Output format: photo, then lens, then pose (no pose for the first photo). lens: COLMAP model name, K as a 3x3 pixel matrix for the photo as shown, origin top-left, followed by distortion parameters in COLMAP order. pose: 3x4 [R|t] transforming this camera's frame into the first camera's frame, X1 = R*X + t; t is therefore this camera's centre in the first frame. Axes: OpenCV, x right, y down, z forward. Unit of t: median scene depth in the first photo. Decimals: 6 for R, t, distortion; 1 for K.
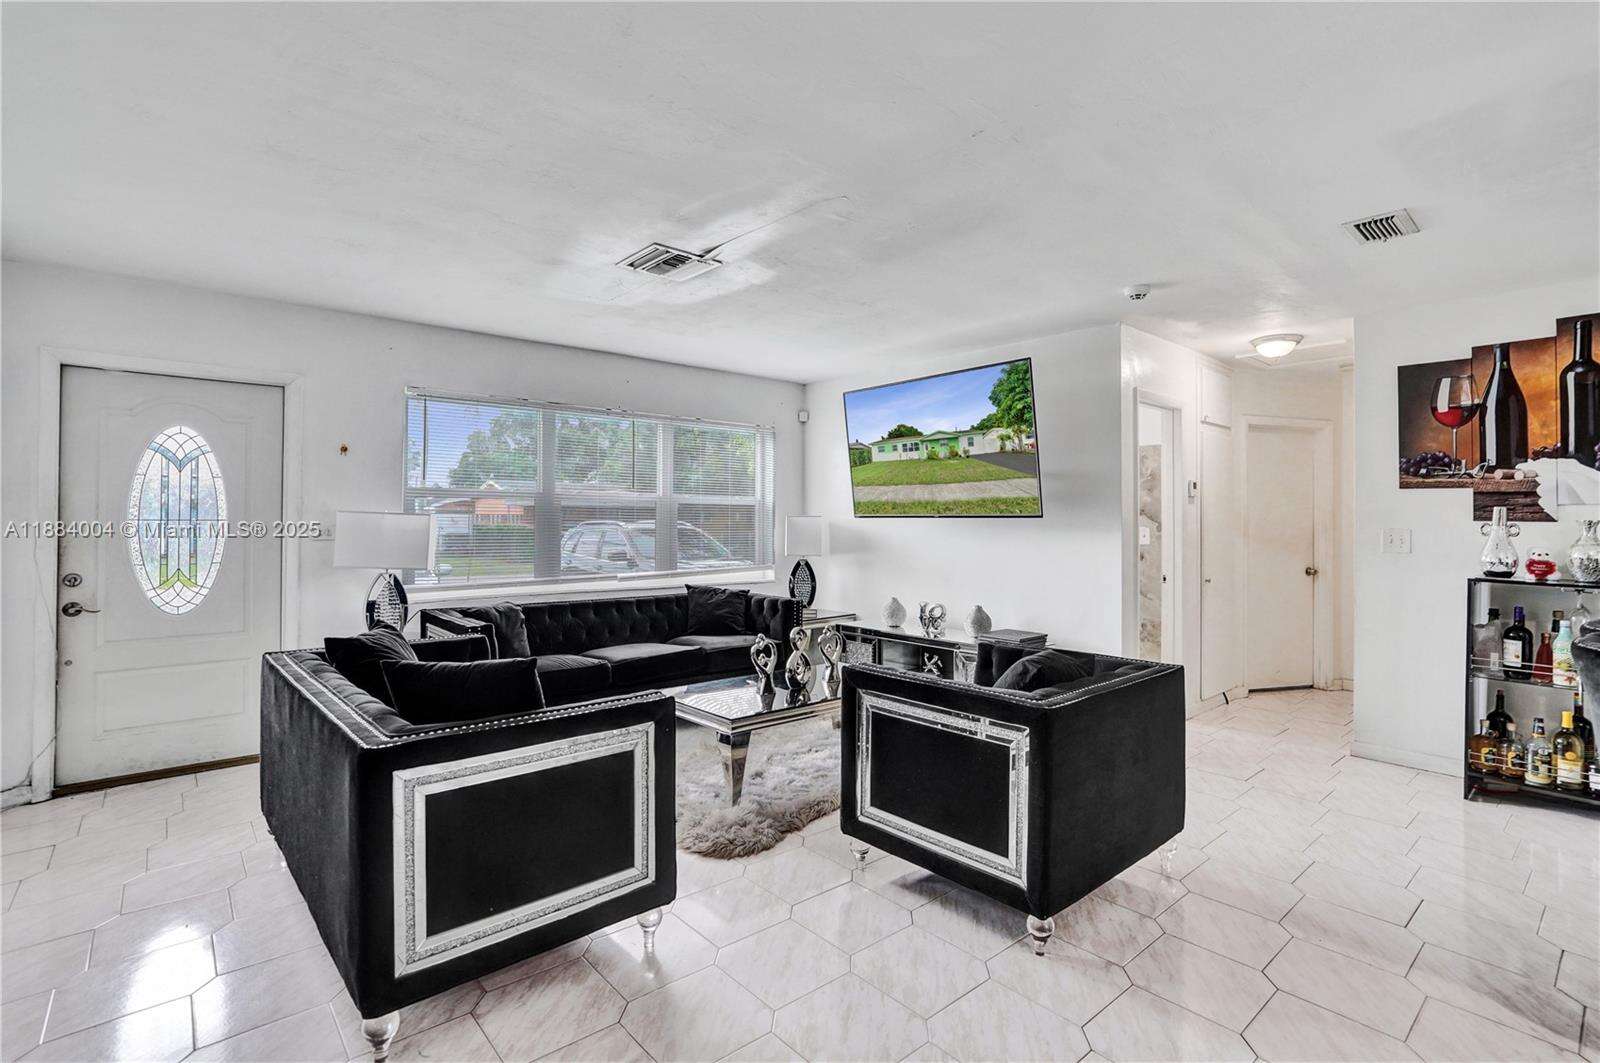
lens RADIAL K [[753.6, 0, 798.7], [0, 753.6, 517.8], [0, 0, 1]] dist [-0.042276, 0.015823]
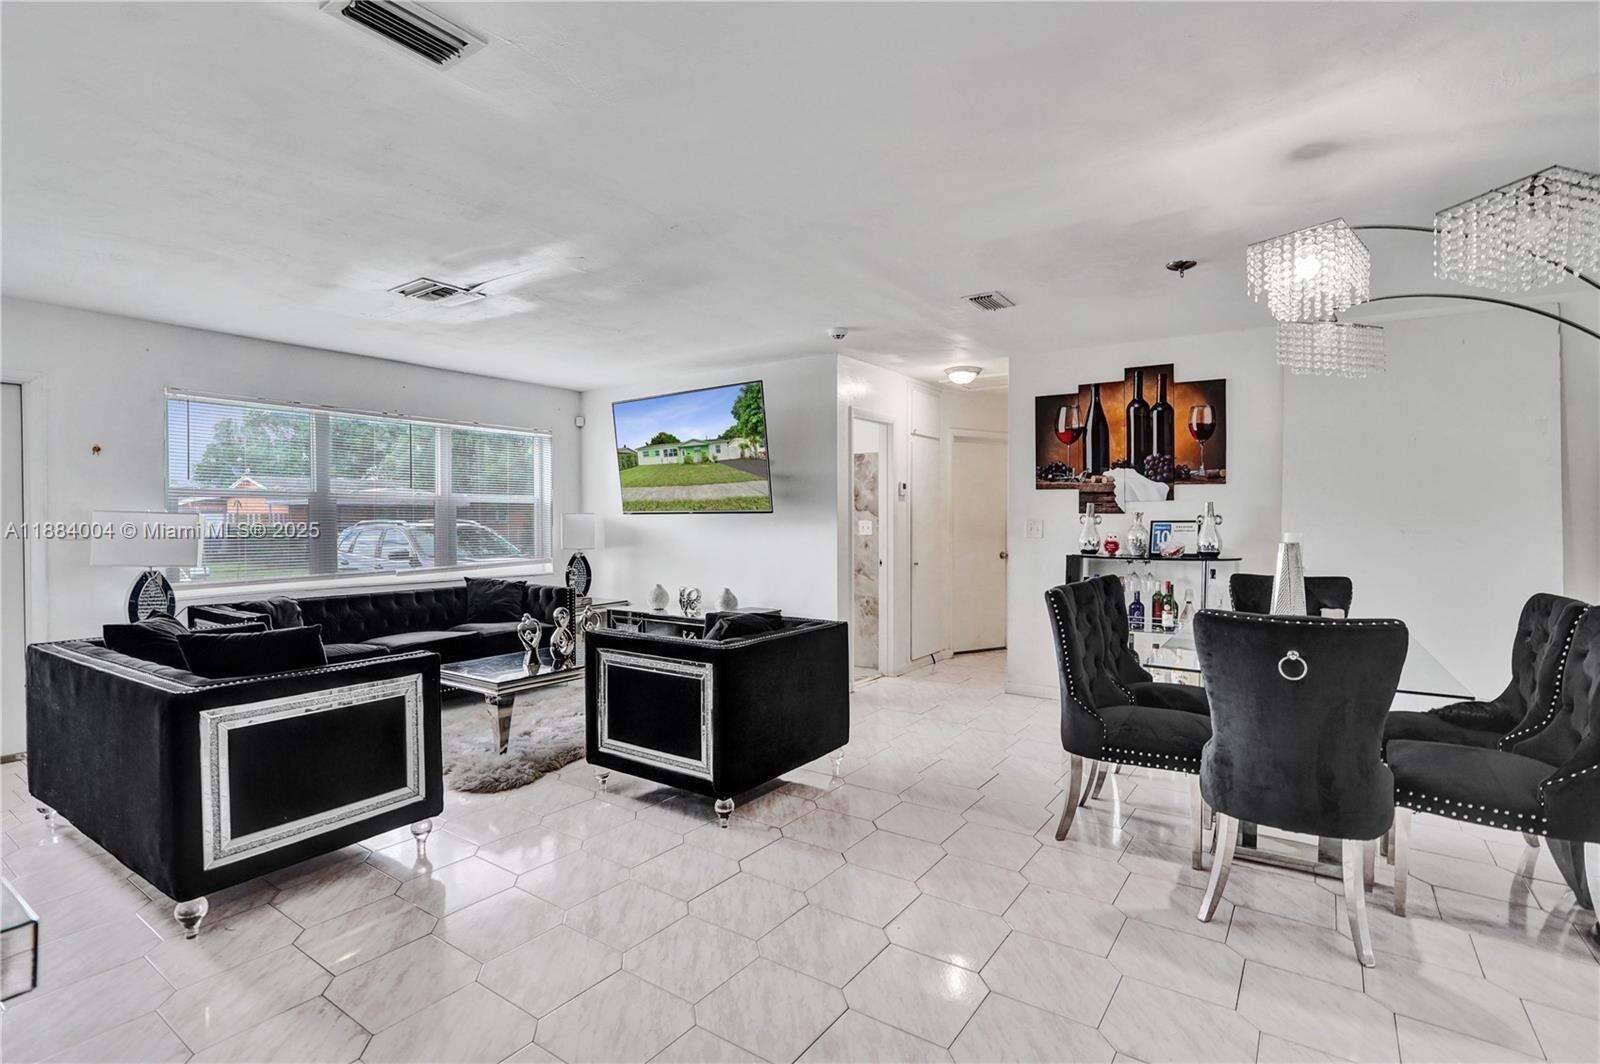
lens RADIAL K [[753.6, 0, 786.2], [0, 753.6, 528.0], [0, 0, 1]] dist [-0.042276, 0.015823]
pose [[0.971271, -0.010575, 0.237742, 0.055020], [0.006748, 0.999834, 0.016906, 0.003684], [-0.237882, -0.014816, 0.971181, -0.187498]]
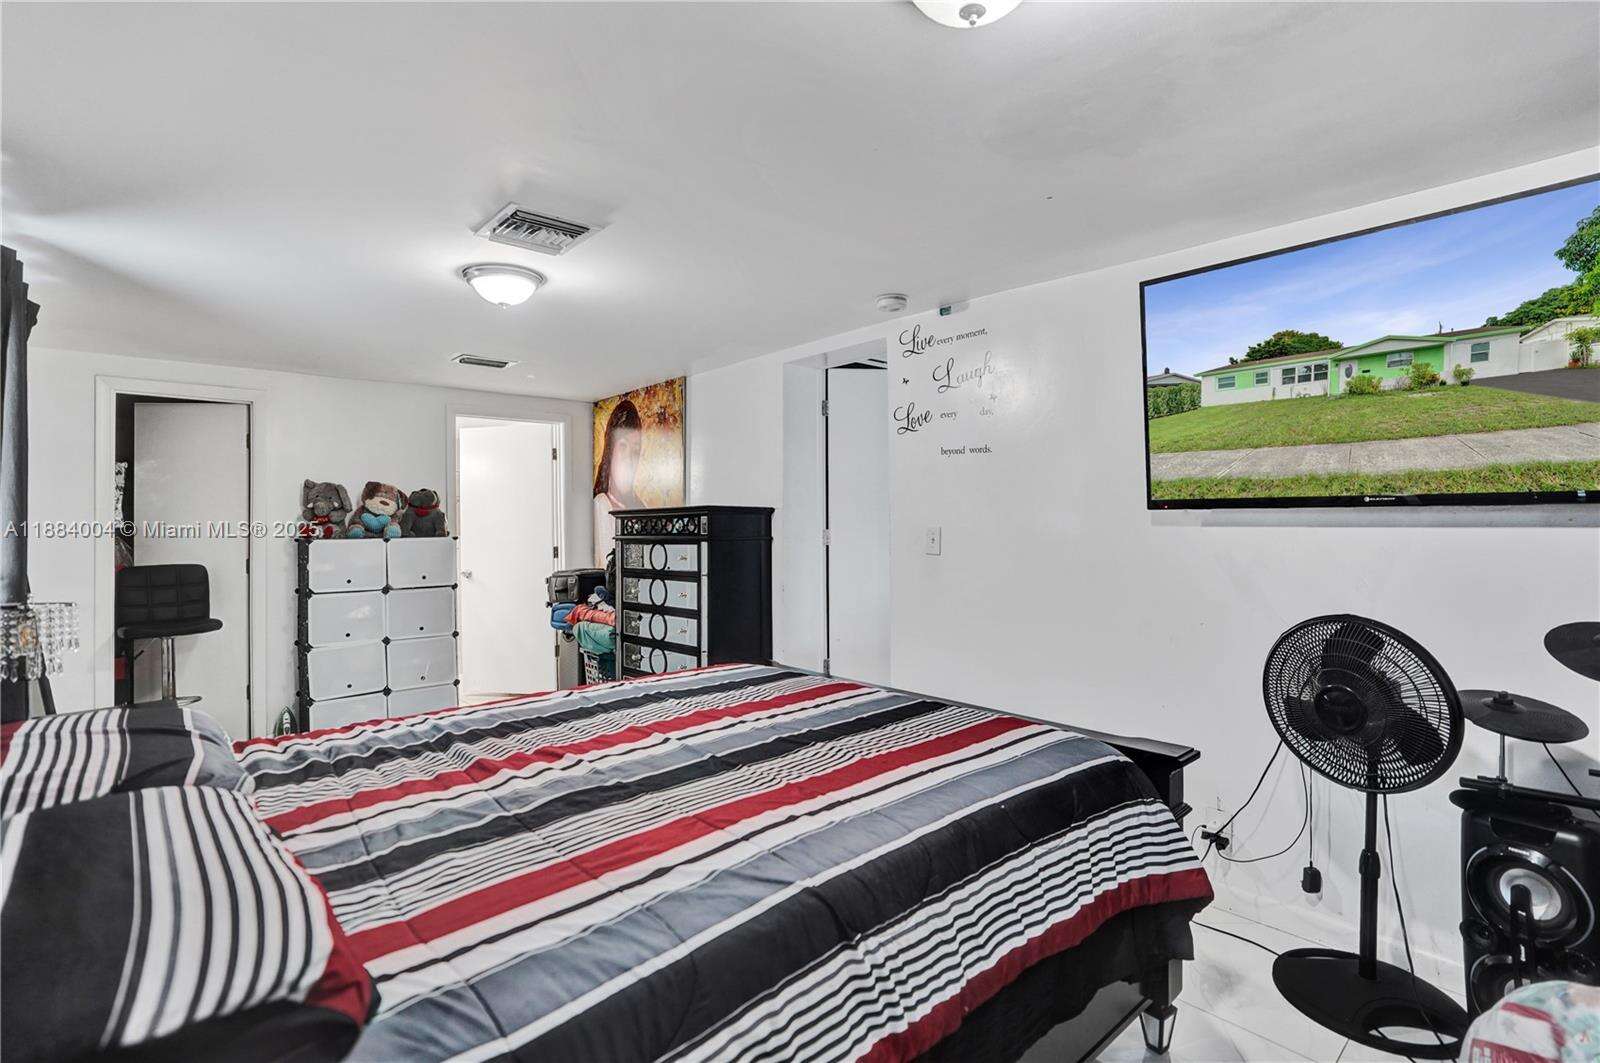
lens RADIAL K [[753.6, 0, 788.1], [0, 753.6, 545.0], [0, 0, 1]] dist [-0.042276, 0.015823]
pose [[0.999351, -0.002058, 0.035973, -0.279654], [0.001193, 0.999710, 0.024065, 0.018371], [-0.036012, -0.024006, 0.999063, 0.563817]]
